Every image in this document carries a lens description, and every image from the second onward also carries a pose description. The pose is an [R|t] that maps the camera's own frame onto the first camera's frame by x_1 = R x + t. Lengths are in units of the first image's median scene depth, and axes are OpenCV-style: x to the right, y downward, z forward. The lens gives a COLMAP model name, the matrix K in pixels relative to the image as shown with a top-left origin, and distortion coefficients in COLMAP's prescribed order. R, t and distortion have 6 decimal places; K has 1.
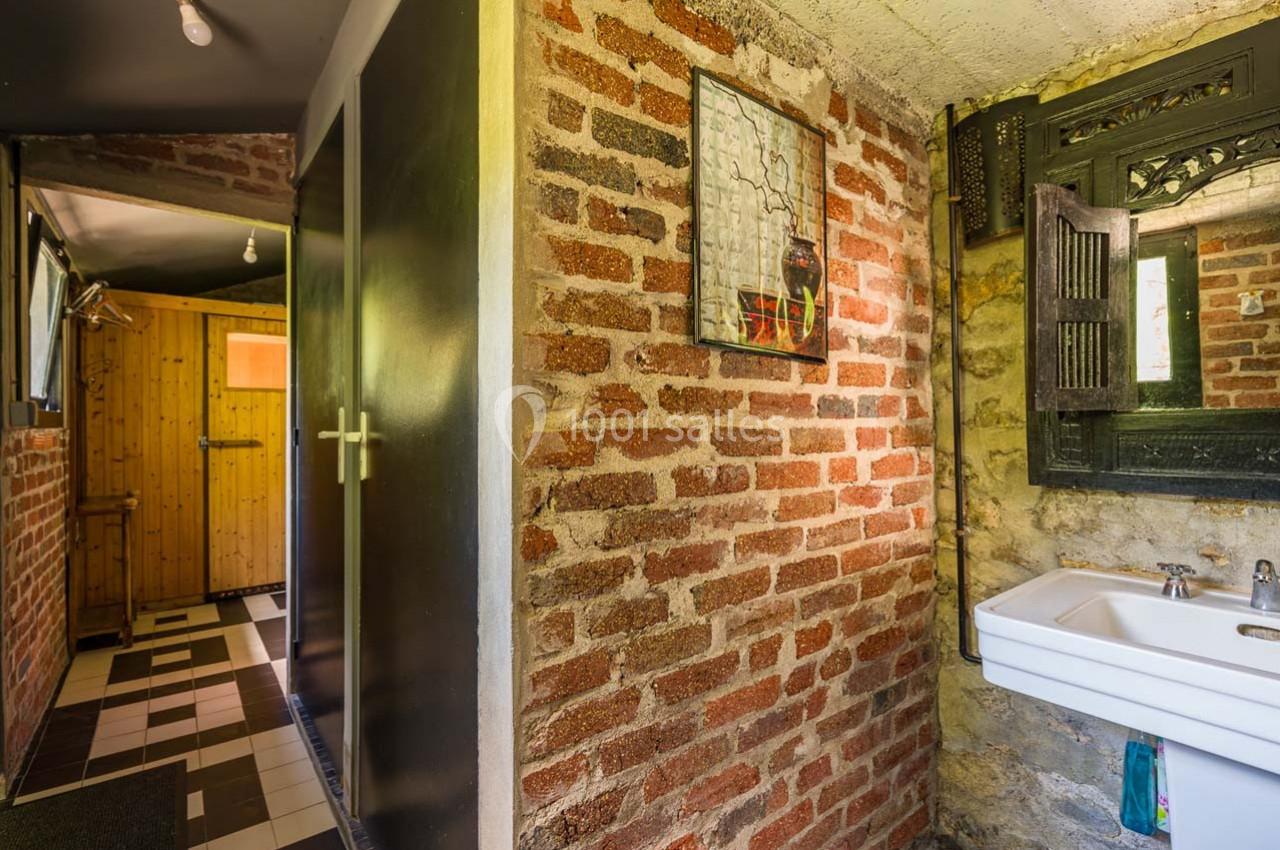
lens RADIAL K [[588.1, 0, 641.0], [0, 588.1, 425.6], [0, 0, 1]] dist [0.002126, 0.000708]
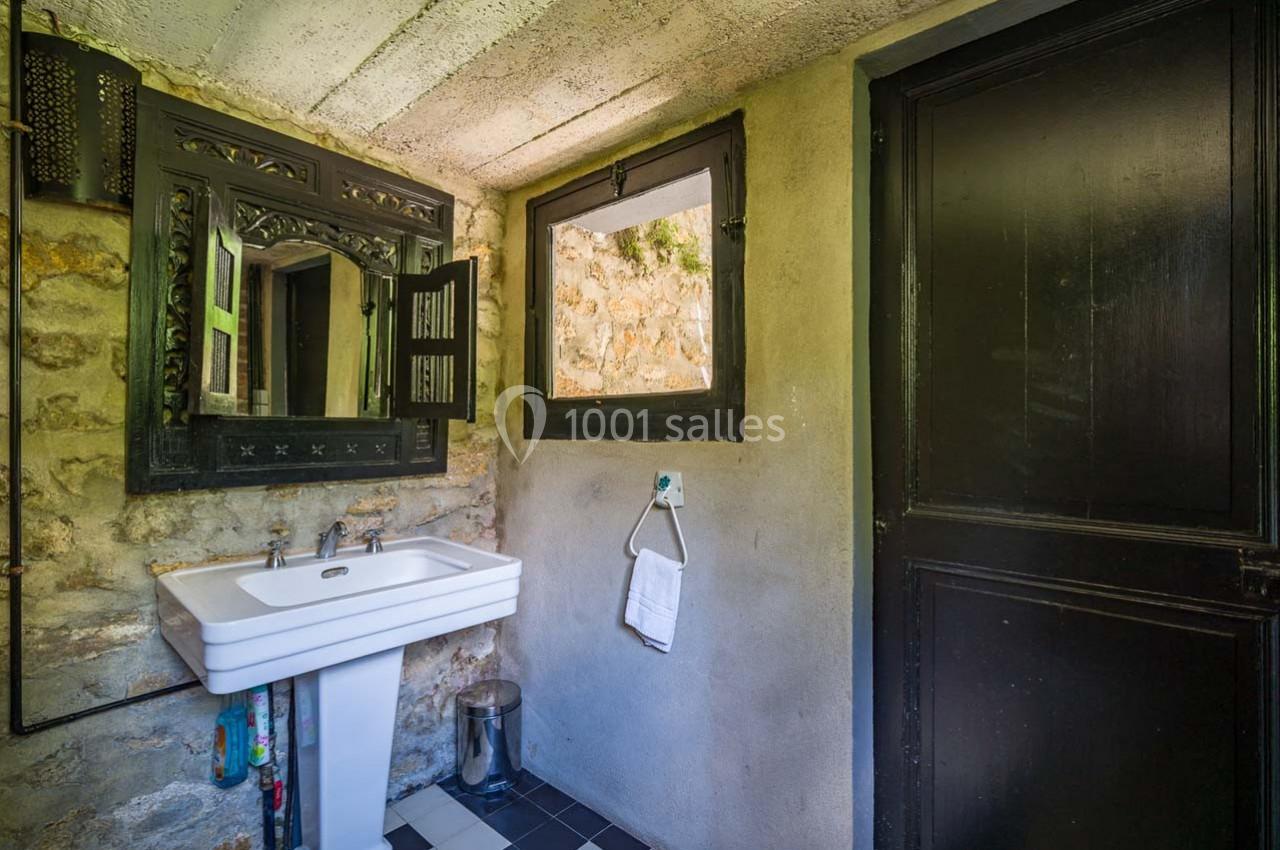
lens RADIAL K [[588.1, 0, 640.5], [0, 588.1, 423.6], [0, 0, 1]] dist [0.002126, 0.000708]
pose [[-0.174209, 0.009602, 0.984662, -0.362465], [-0.008067, 0.999905, -0.011178, -0.003579], [-0.984676, -0.009891, -0.174115, 0.366855]]
